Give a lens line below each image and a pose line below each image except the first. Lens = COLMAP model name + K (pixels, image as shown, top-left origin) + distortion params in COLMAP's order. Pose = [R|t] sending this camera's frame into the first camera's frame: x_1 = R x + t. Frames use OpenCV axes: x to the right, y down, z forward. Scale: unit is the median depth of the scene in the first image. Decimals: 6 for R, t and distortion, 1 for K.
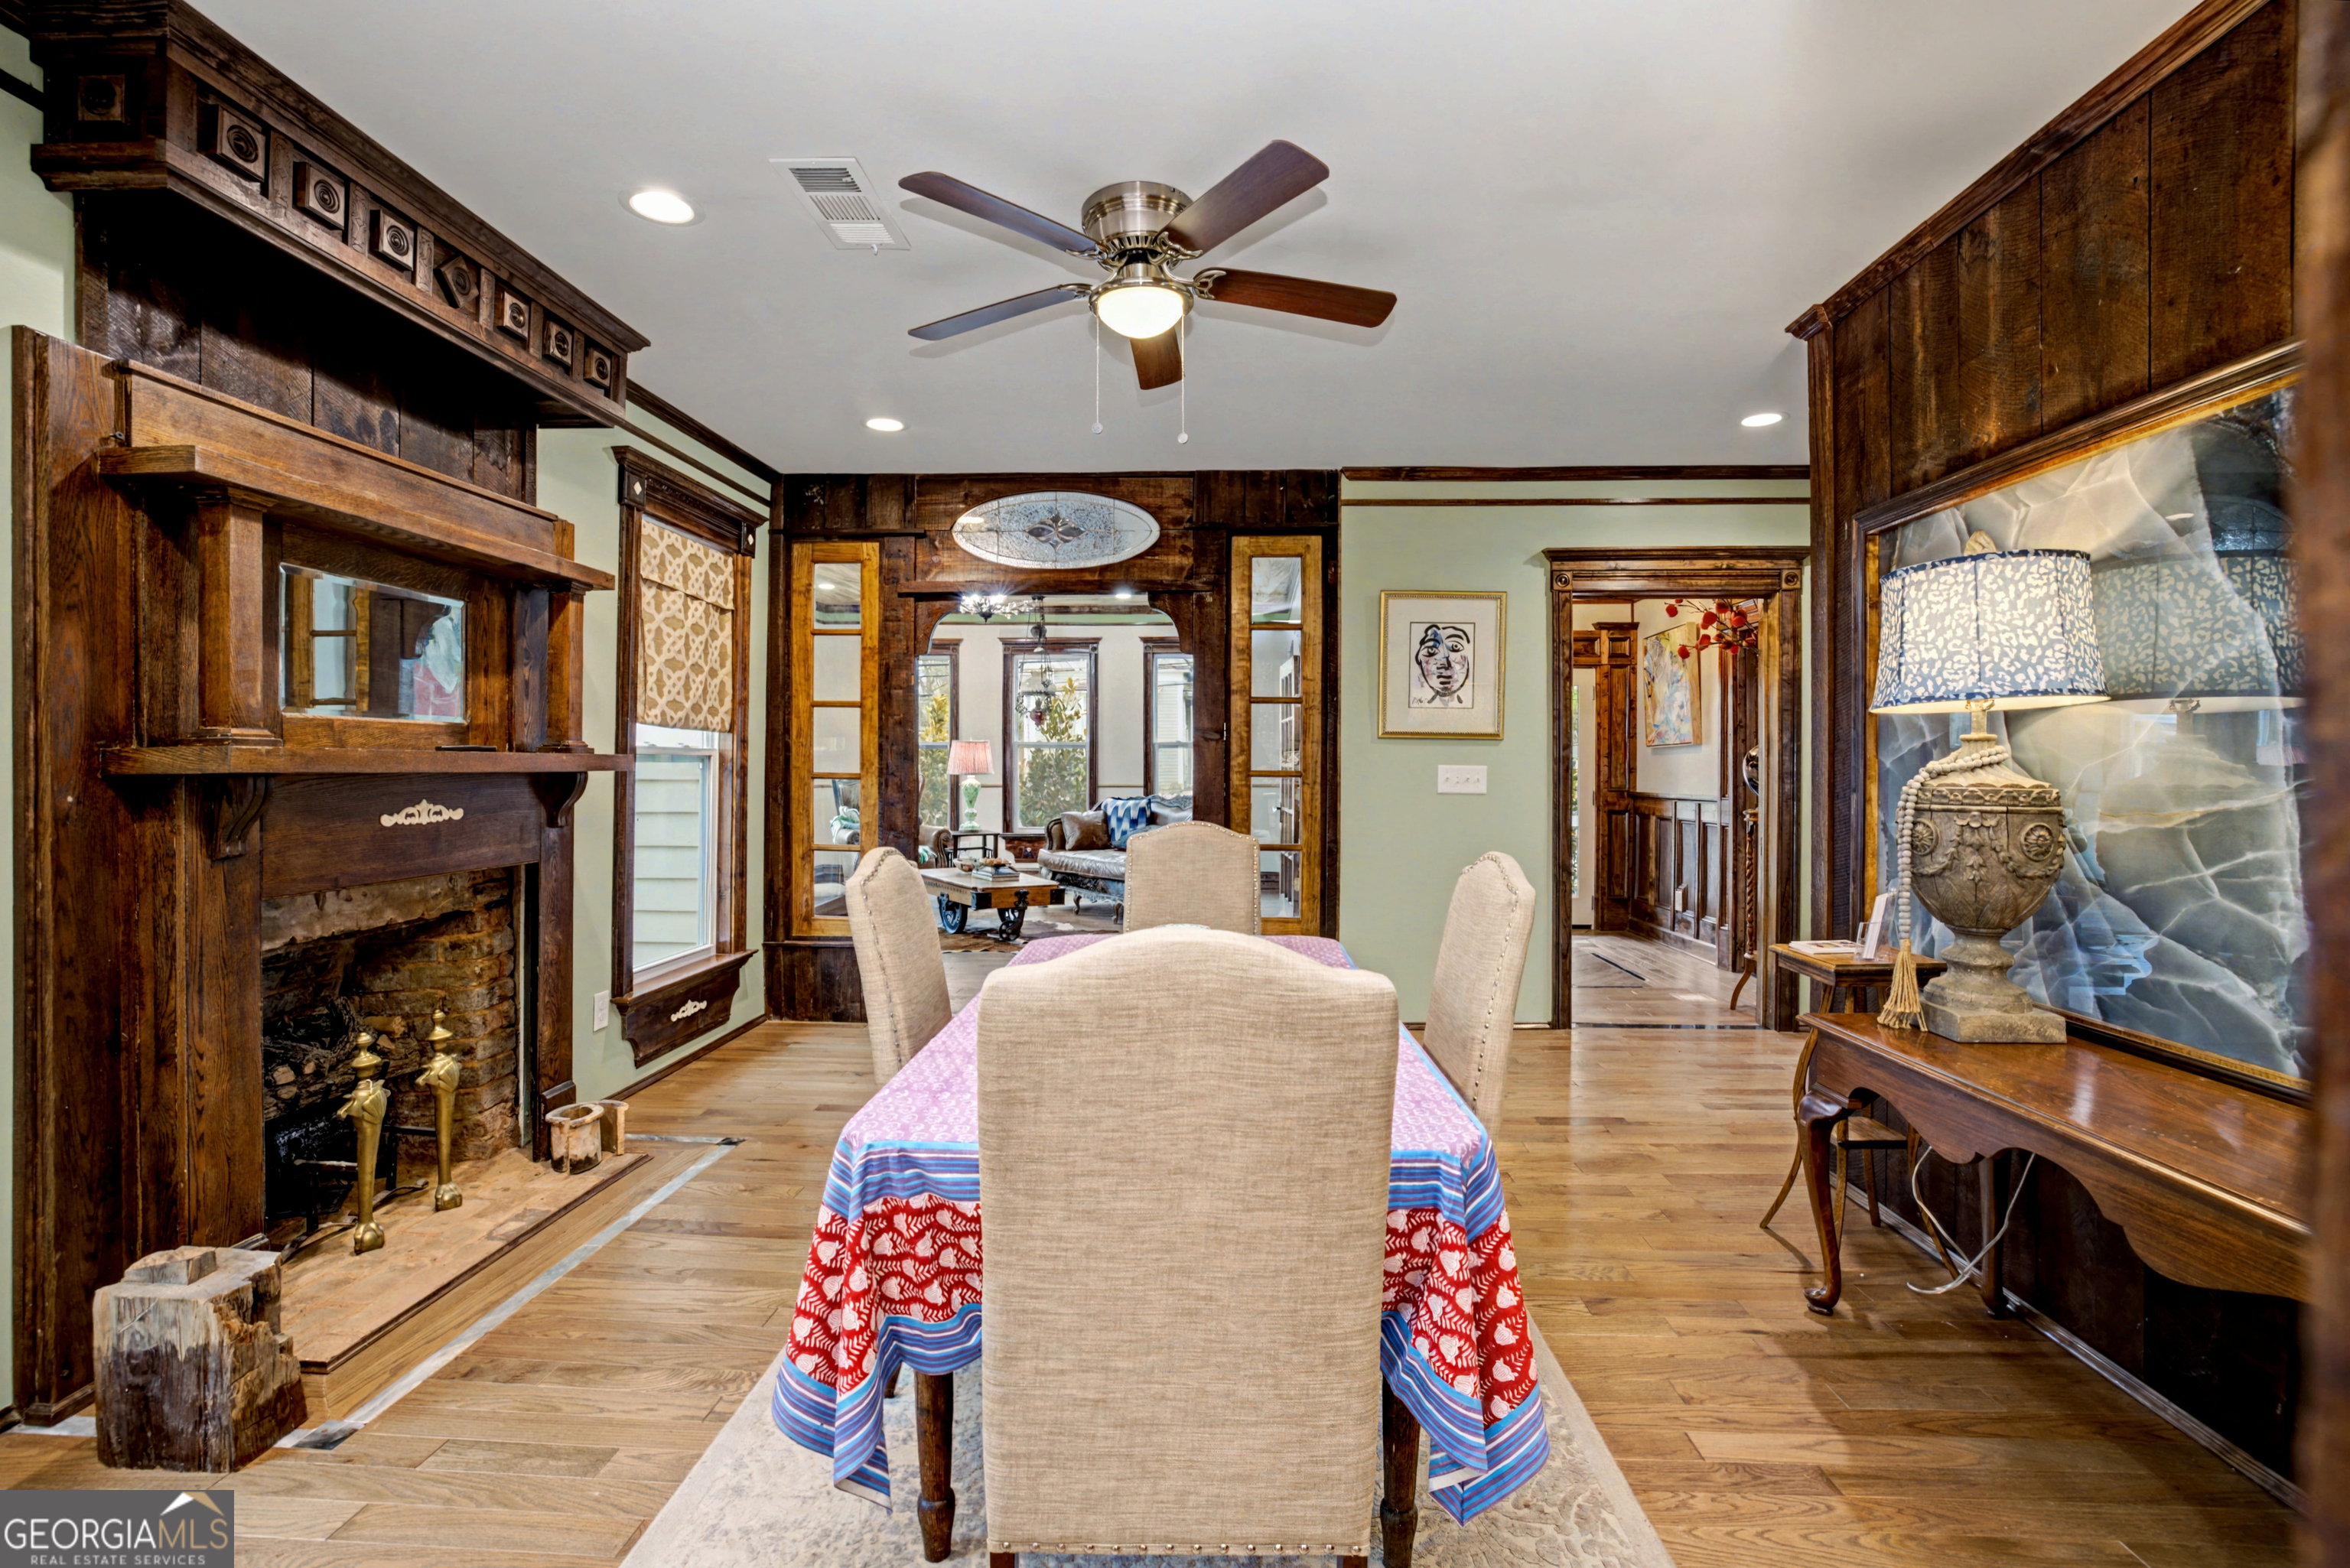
lens RADIAL K [[1046.1, 0, 1179.6], [0, 1046.1, 775.6], [0, 0, 1]] dist [-0.051335, 0.016704]
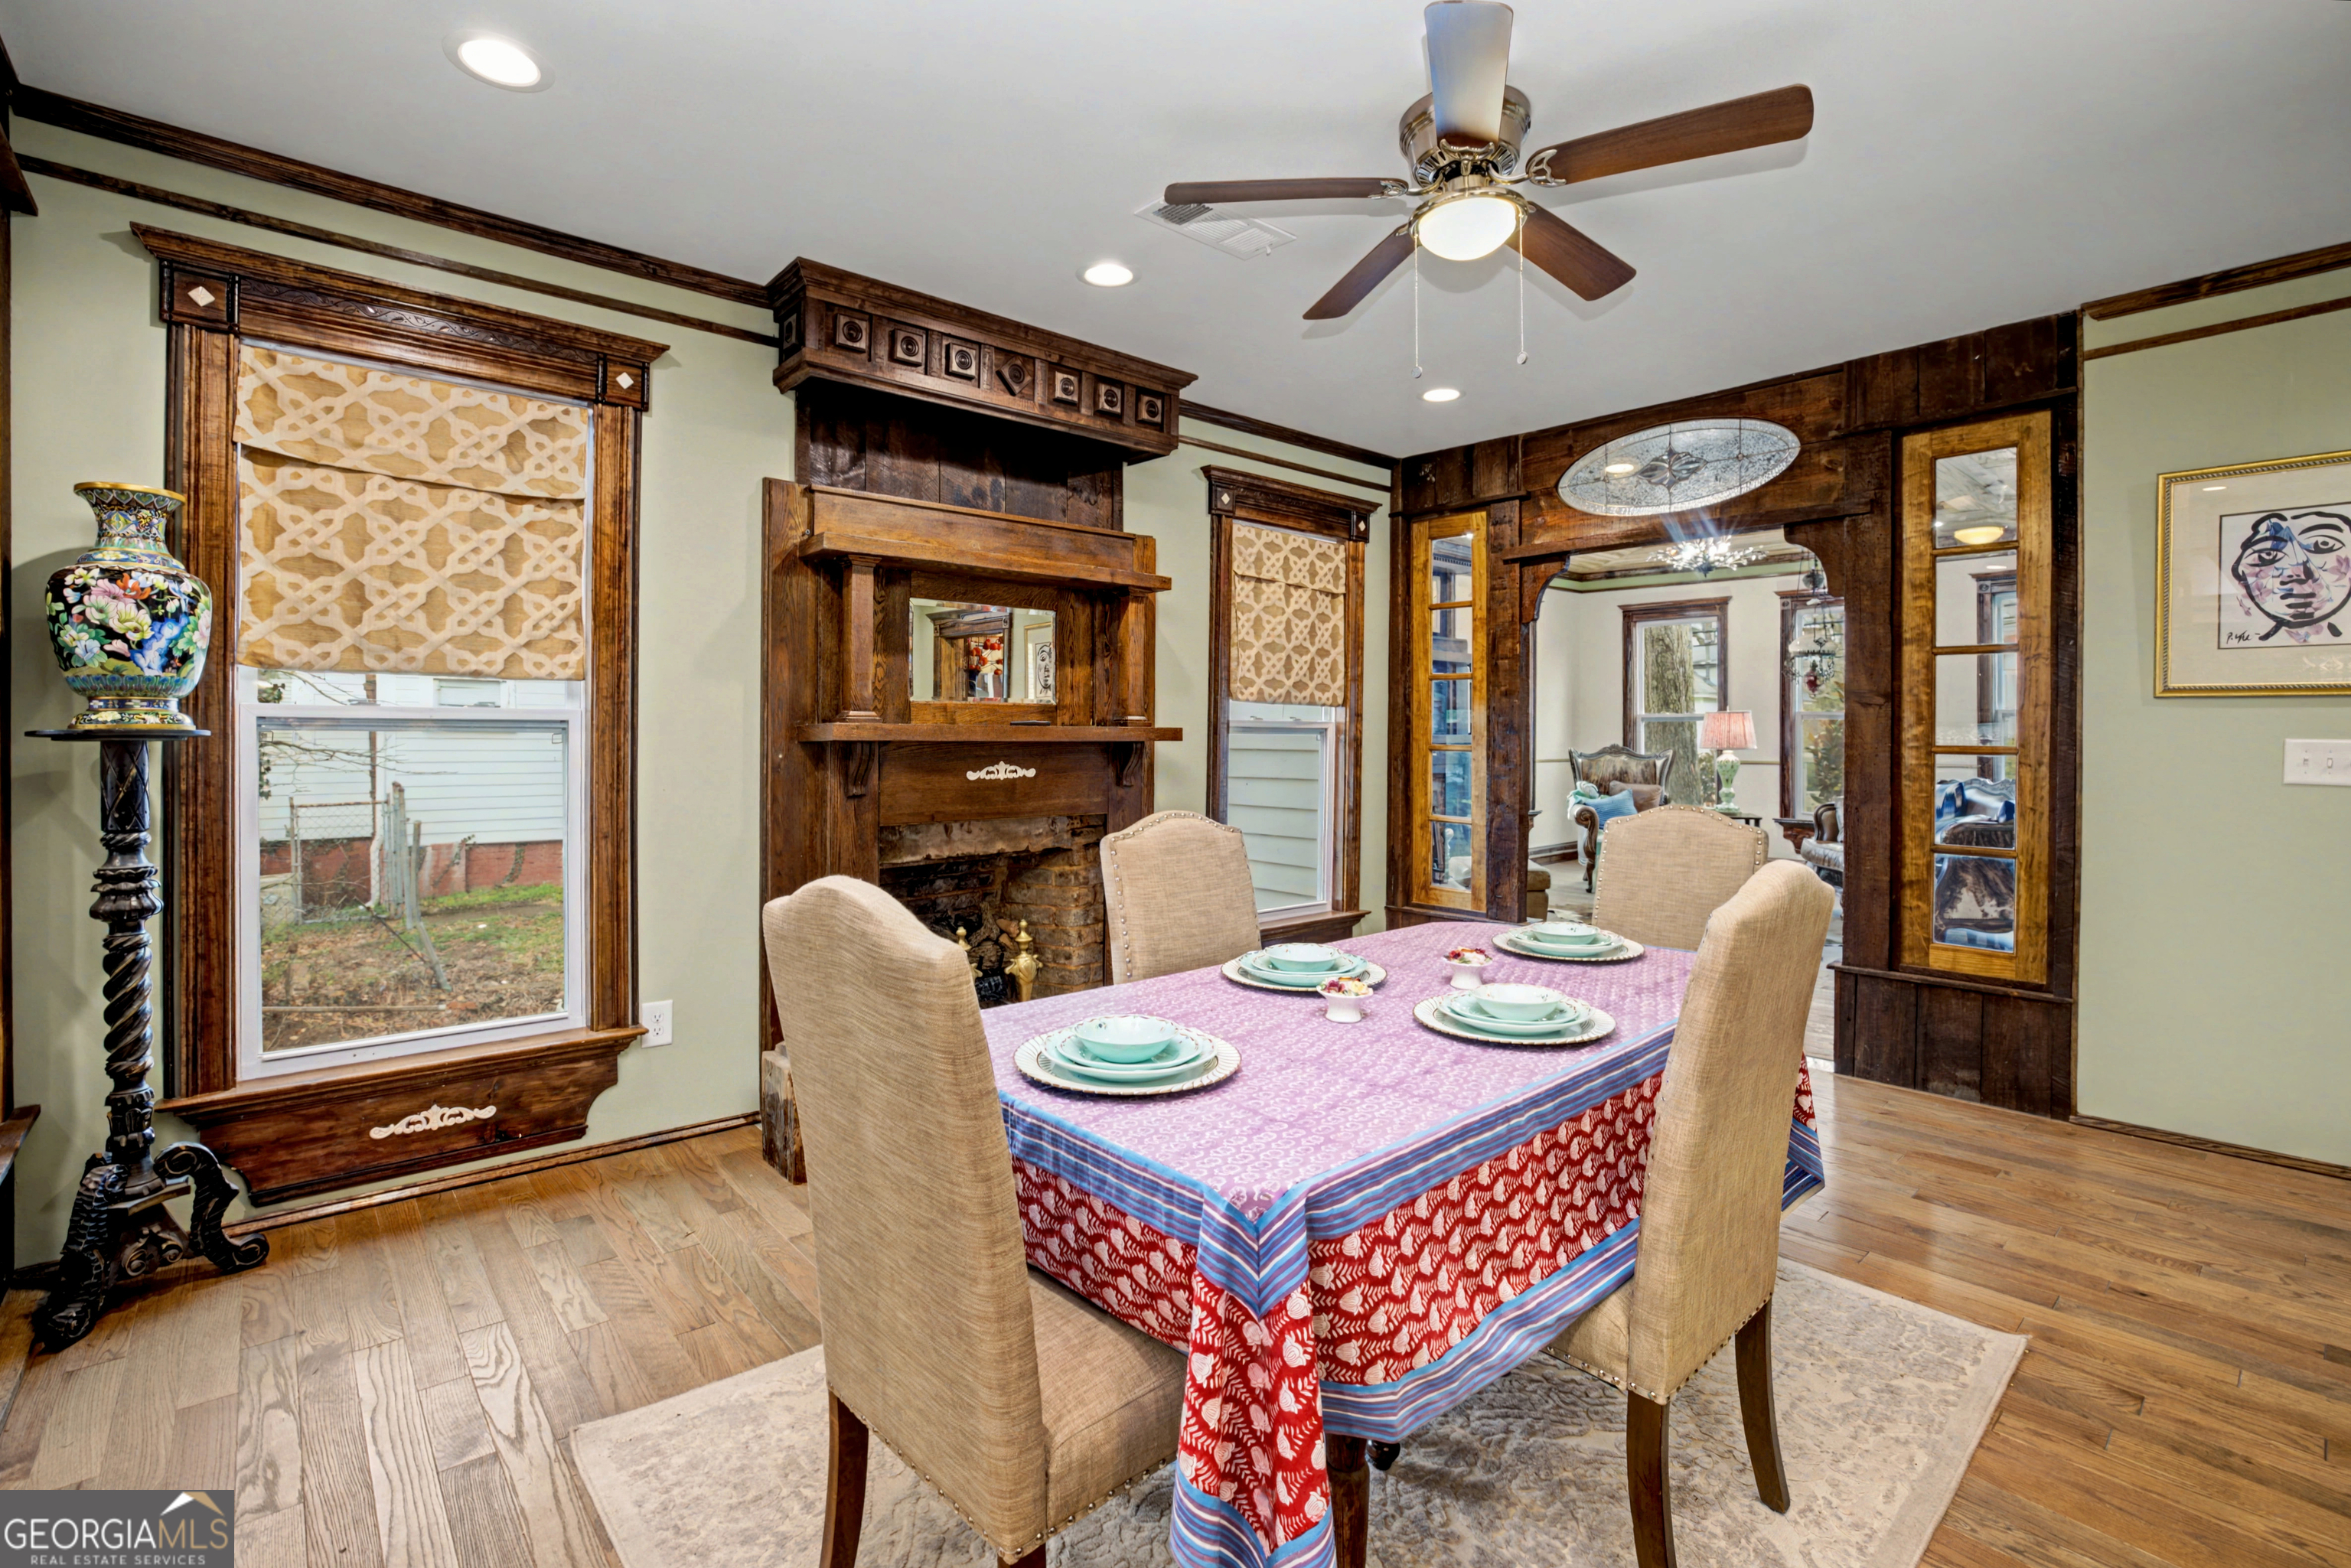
lens RADIAL K [[1059.4, 0, 1170.4], [0, 1059.4, 741.2], [0, 0, 1]] dist [-0.063799, 0.024798]
pose [[0.690722, 0.003799, -0.723111, 0.295207], [-0.009406, 0.999949, -0.003732, 0.000031], [0.723059, 0.009379, 0.690722, 0.133466]]
